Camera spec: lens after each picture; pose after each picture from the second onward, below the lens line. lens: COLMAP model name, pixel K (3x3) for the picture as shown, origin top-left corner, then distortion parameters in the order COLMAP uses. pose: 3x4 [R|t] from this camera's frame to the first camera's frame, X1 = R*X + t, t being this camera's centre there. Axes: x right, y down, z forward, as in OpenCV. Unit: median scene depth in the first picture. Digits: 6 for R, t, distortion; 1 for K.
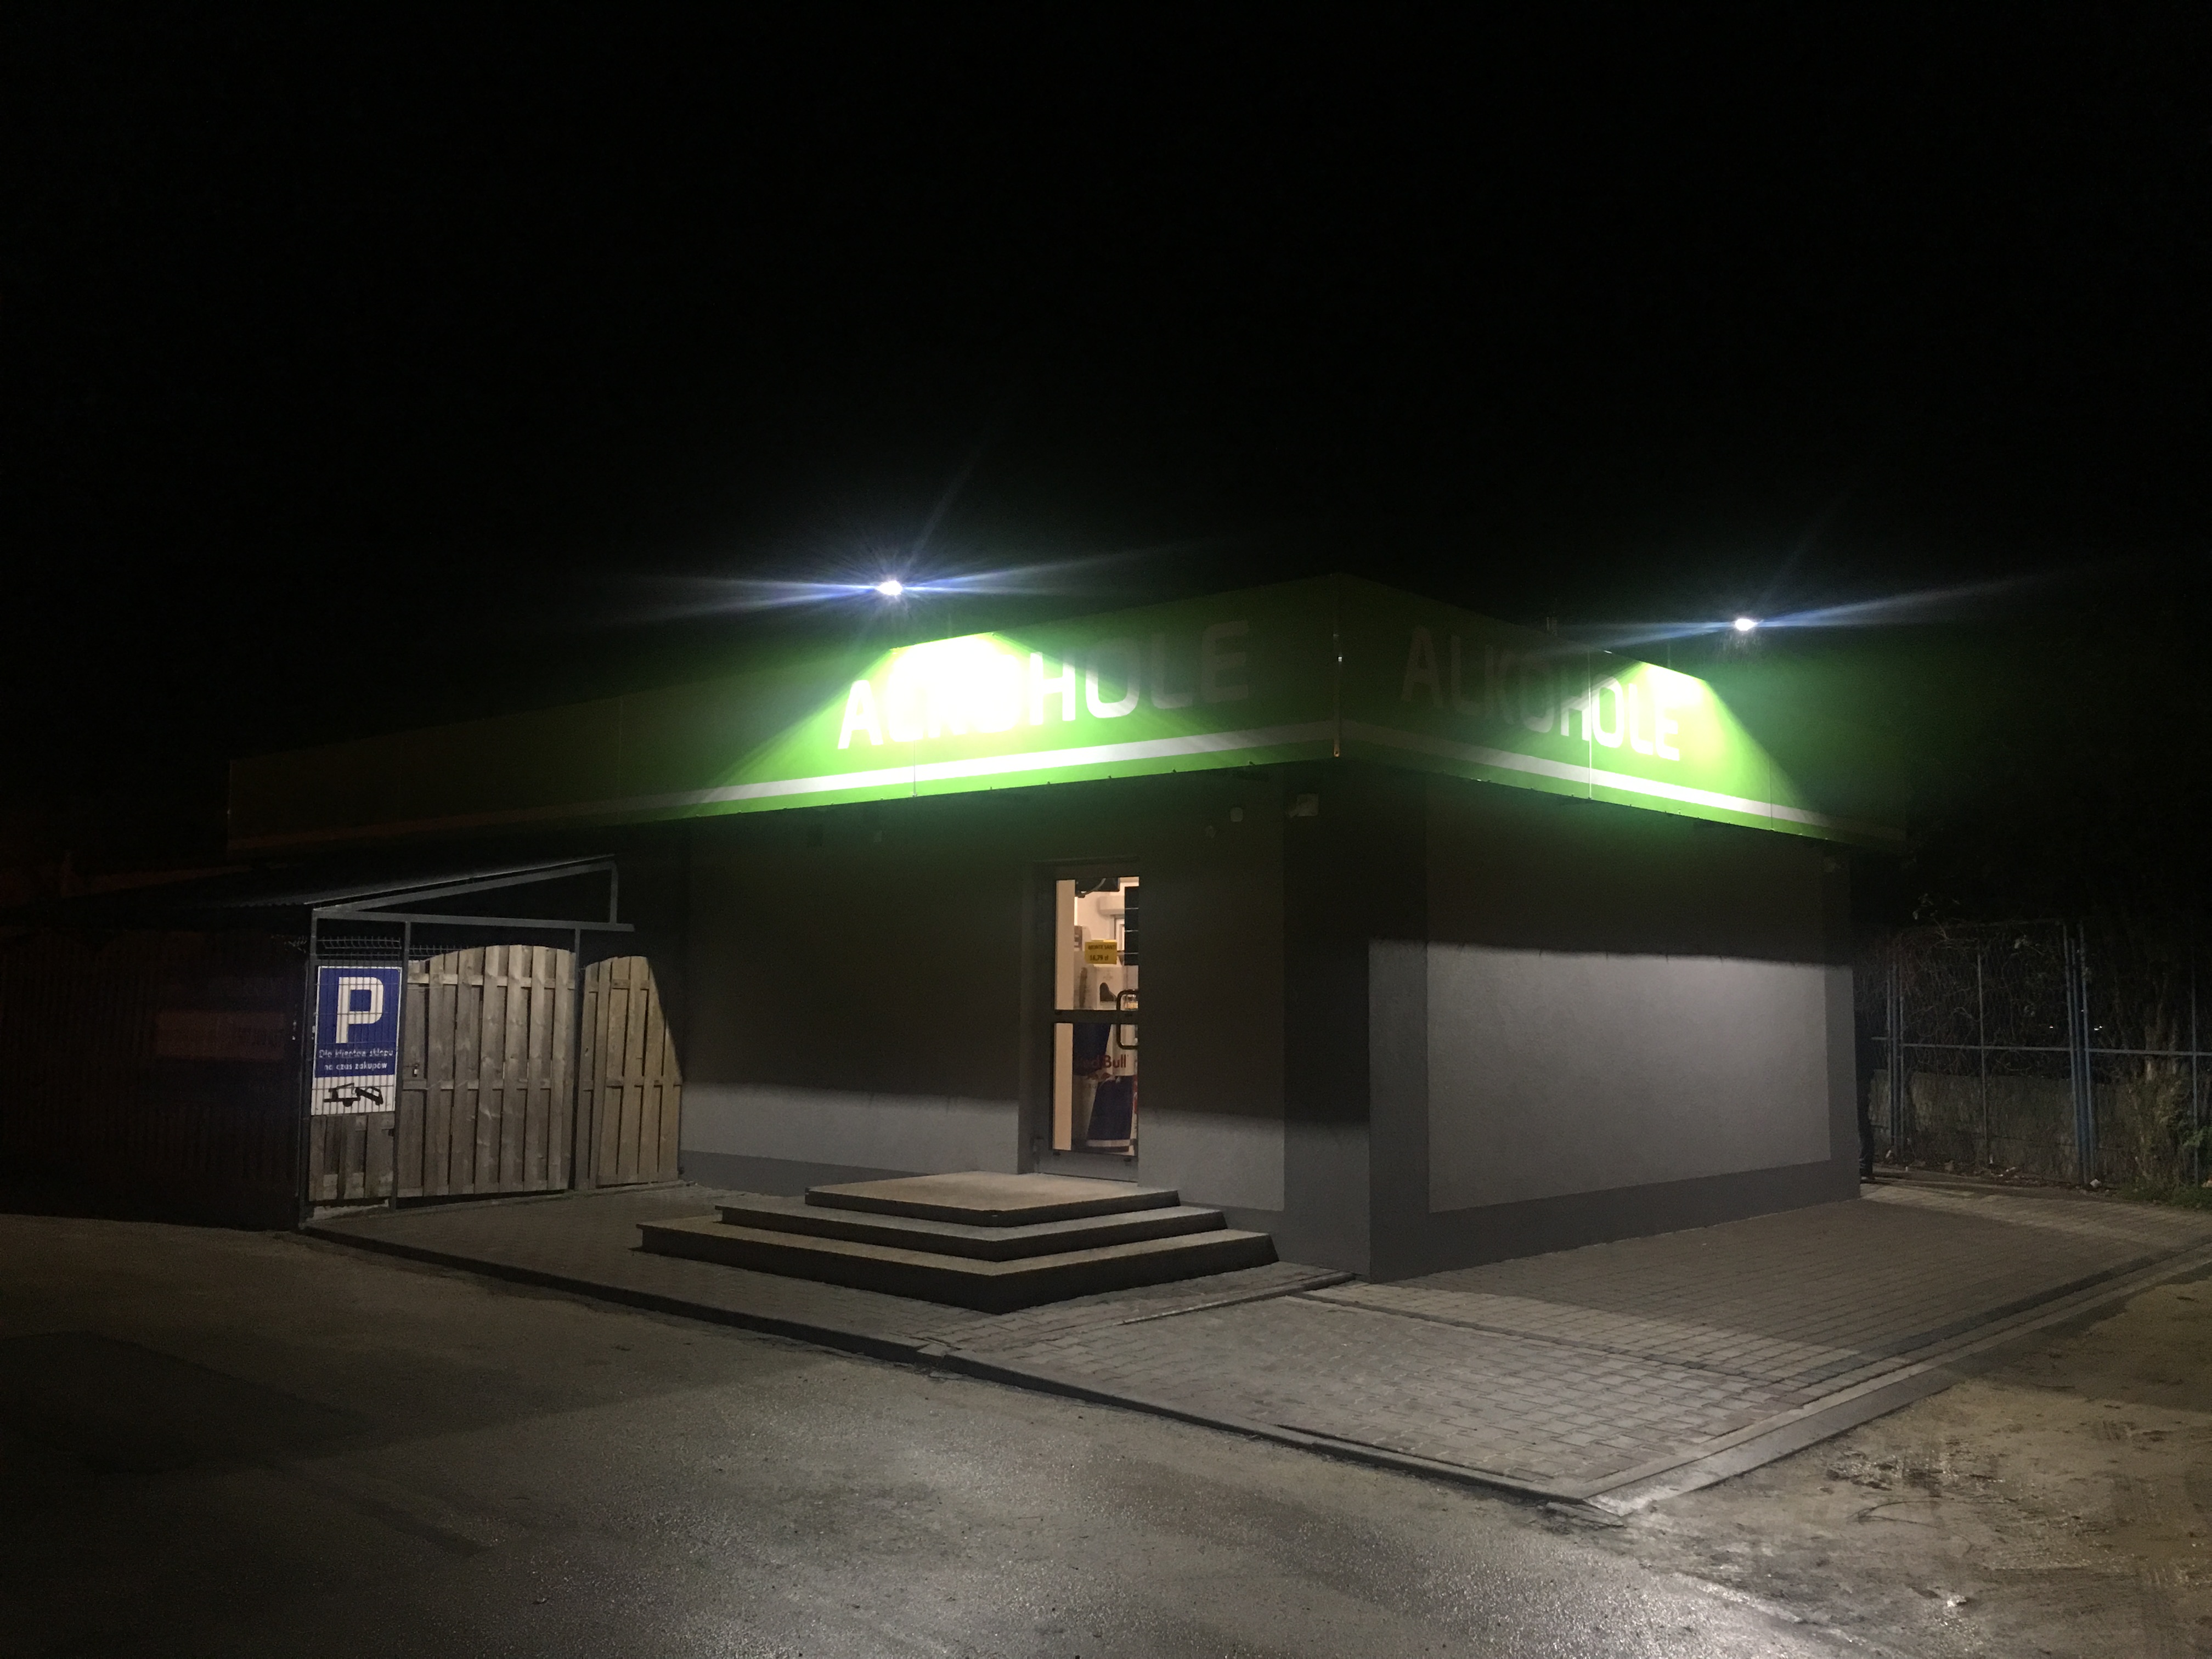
lens RADIAL K [[1881.5, 0, 1110.2], [0, 1881.5, 823.2], [0, 0, 1]] dist [0.012161, 0.001766]
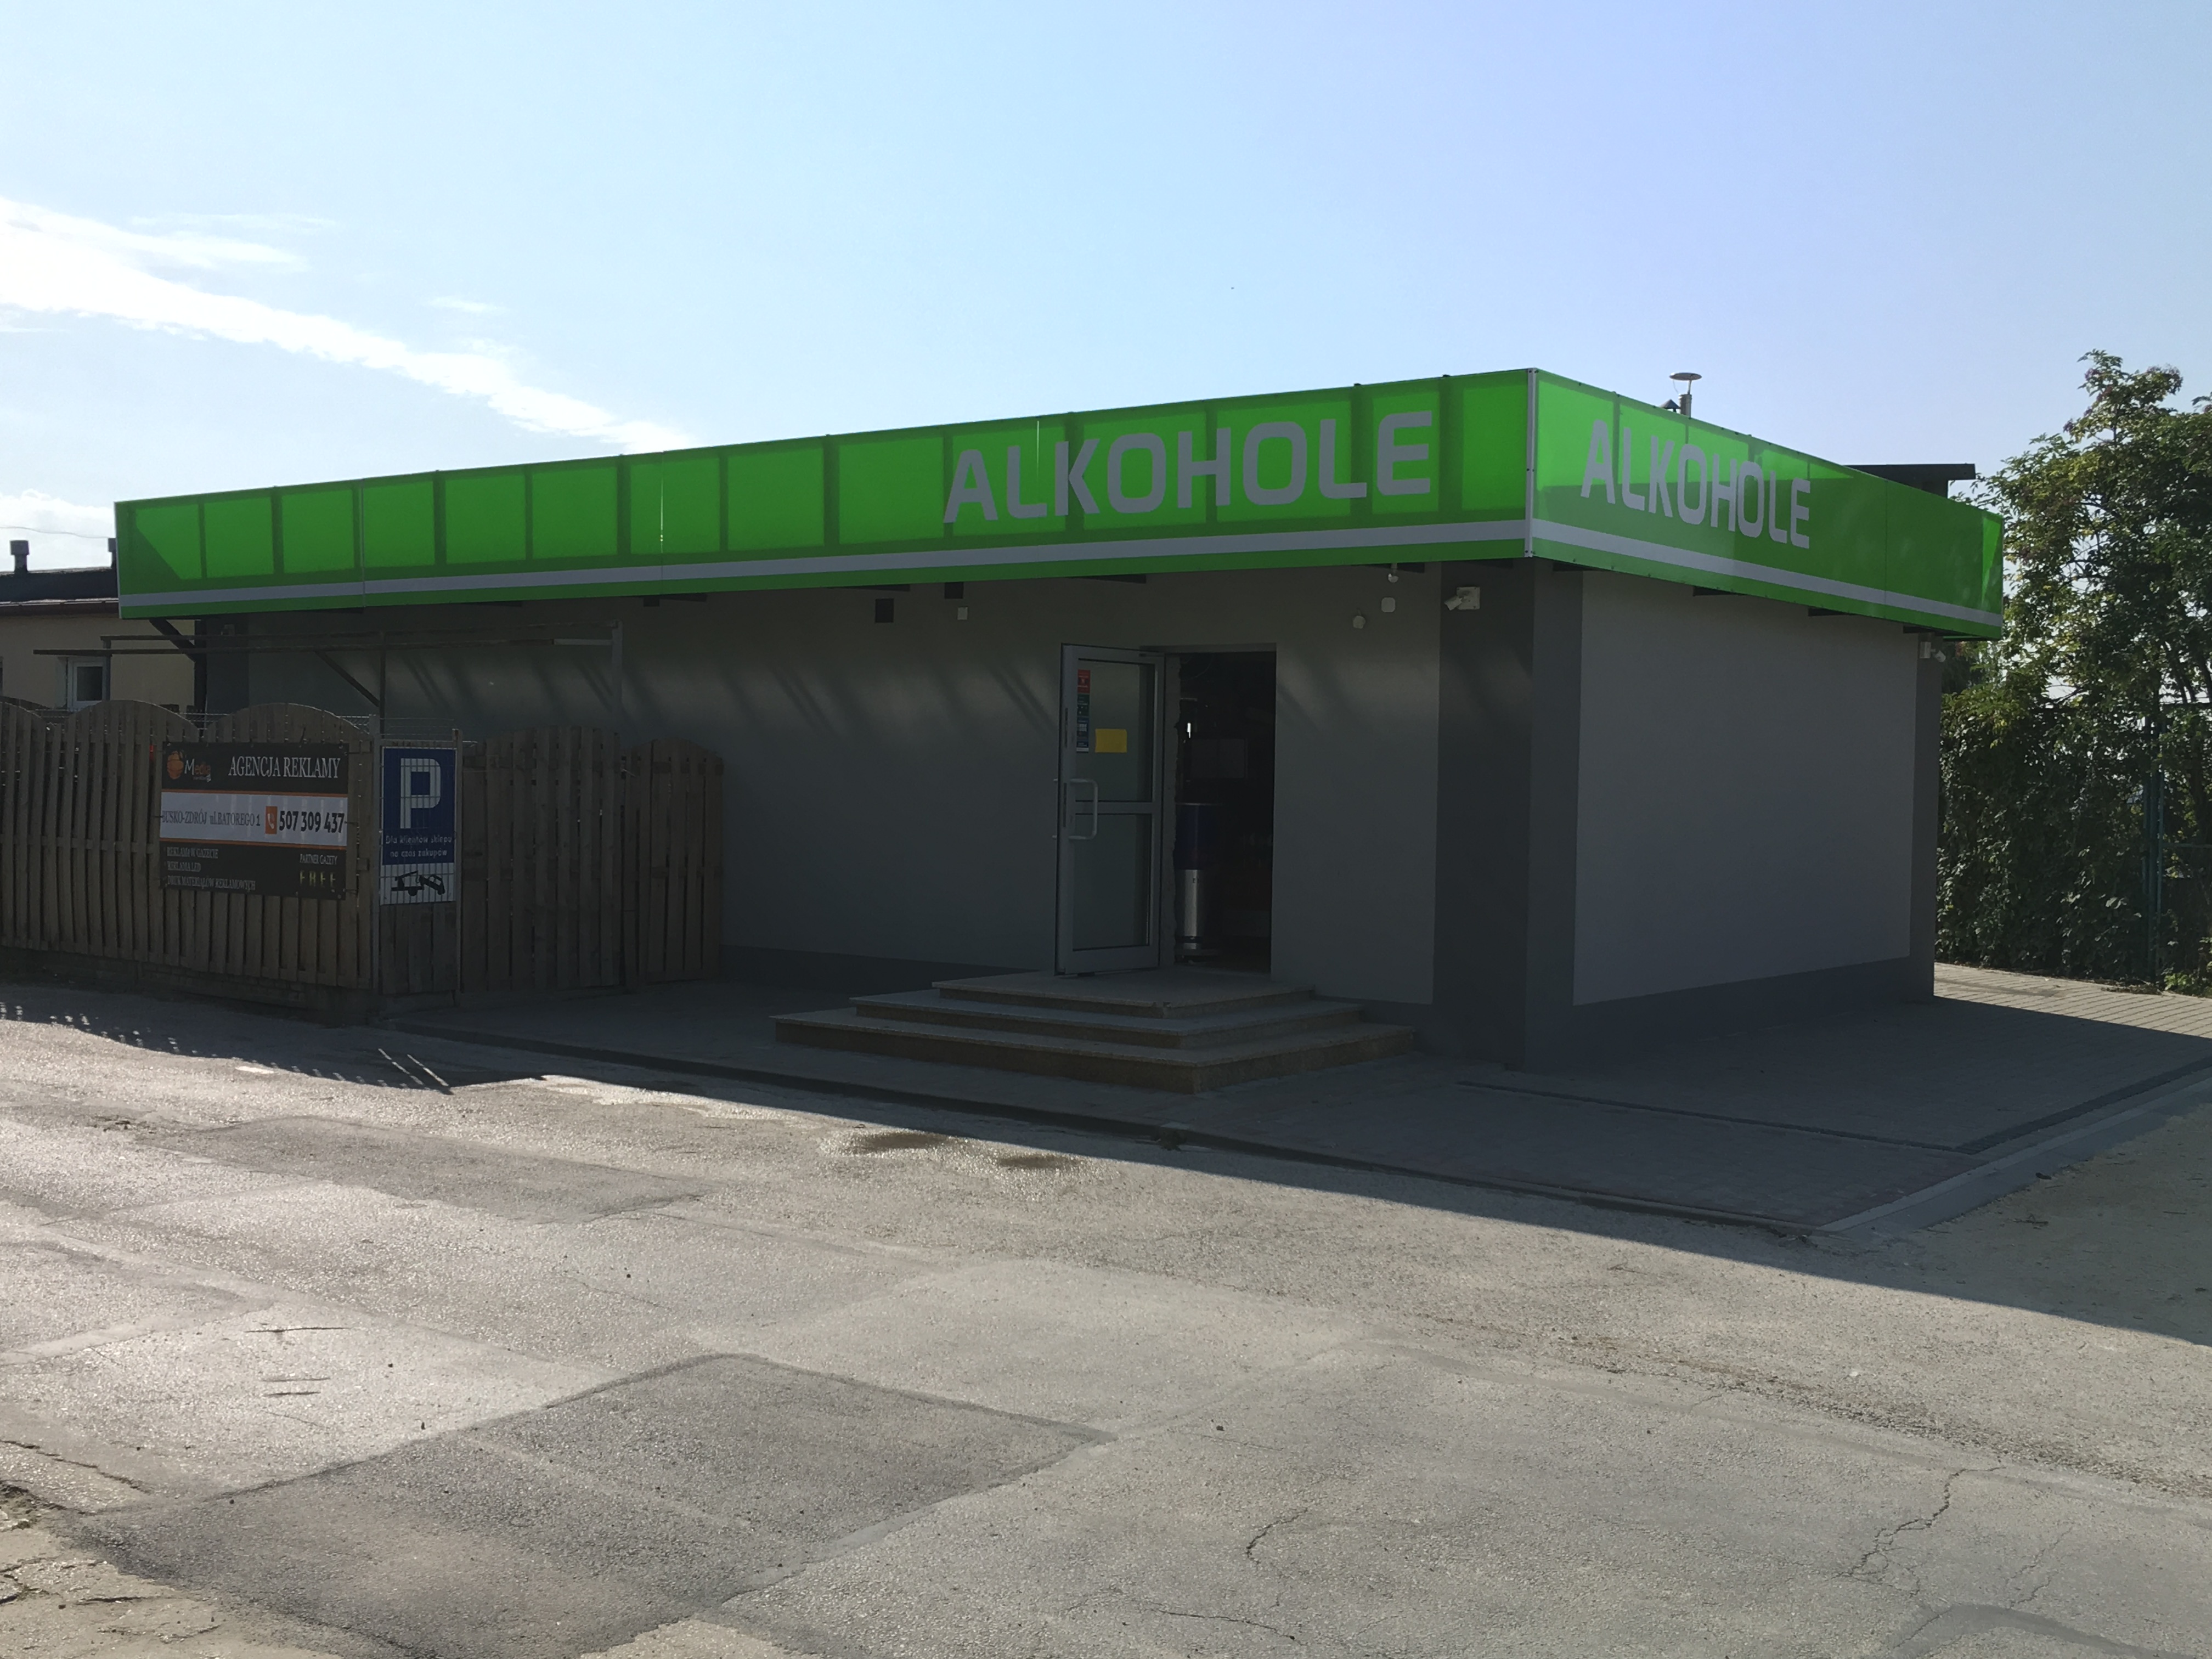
lens RADIAL K [[2356.8, 0, 1103.2], [0, 2356.8, 832.3], [0, 0, 1]] dist [-0.005155, 0.000000]
pose [[0.996434, 0.008528, 0.083939, -0.160376], [-0.018267, 0.993087, 0.115955, -0.023084], [-0.082369, -0.117074, 0.989701, -0.183360]]
